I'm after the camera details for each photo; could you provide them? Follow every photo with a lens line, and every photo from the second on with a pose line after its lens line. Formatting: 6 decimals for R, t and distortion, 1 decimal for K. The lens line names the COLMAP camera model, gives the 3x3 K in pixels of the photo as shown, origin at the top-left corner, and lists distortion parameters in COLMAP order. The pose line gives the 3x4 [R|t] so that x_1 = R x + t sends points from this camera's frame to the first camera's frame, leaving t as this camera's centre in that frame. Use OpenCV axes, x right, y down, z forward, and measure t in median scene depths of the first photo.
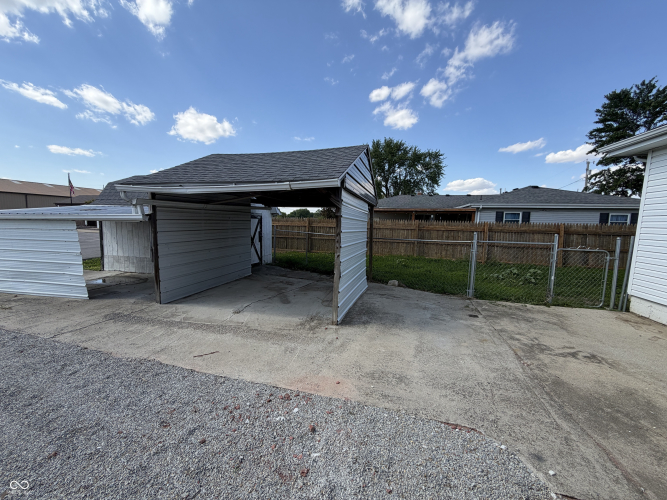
lens RADIAL K [[268.1, 0, 332.9], [0, 268.1, 250.3], [0, 0, 1]] dist [0.001375, 0.000185]
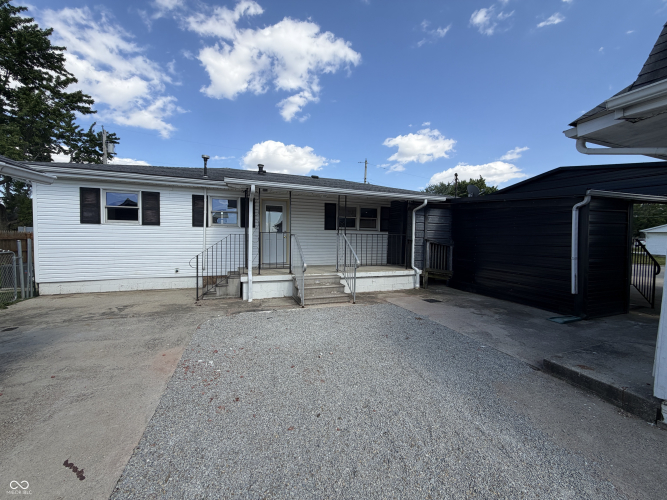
lens RADIAL K [[268.1, 0, 333.7], [0, 268.1, 245.9], [0, 0, 1]] dist [0.001375, 0.000185]
pose [[-0.585956, -0.048999, 0.808860, -1.158313], [0.060763, 0.992703, 0.104154, -0.091001], [-0.808062, 0.110178, -0.578703, 0.801987]]
